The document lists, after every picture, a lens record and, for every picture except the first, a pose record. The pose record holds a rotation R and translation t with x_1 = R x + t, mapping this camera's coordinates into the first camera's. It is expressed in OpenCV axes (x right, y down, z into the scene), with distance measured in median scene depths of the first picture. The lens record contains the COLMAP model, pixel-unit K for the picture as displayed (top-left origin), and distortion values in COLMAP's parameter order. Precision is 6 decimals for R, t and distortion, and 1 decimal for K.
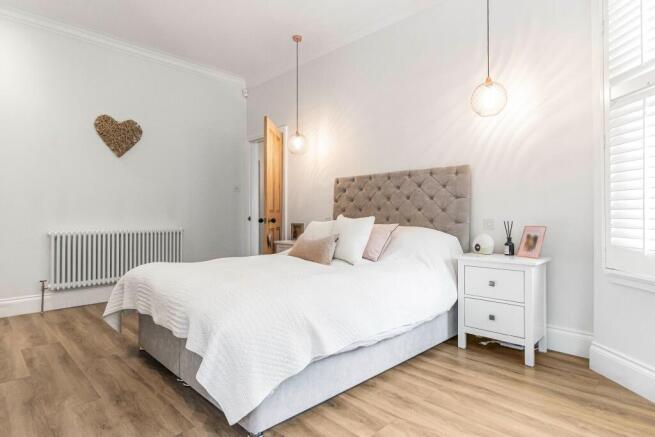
lens RADIAL K [[358.5, 0, 326.7], [0, 358.5, 216.6], [0, 0, 1]] dist [-0.002662, -0.000675]
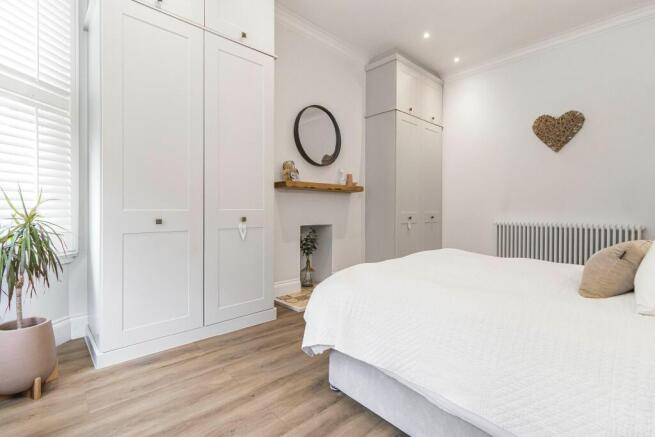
lens RADIAL K [[309.4, 0, 326.1], [0, 309.4, 216.3], [0, 0, 1]] dist [-0.000513, 0.000122]
pose [[0.011394, 0.022316, -0.999686, 0.320400], [0.015792, 0.999622, 0.022494, -0.009991], [0.999810, -0.016043, 0.011038, 0.335792]]
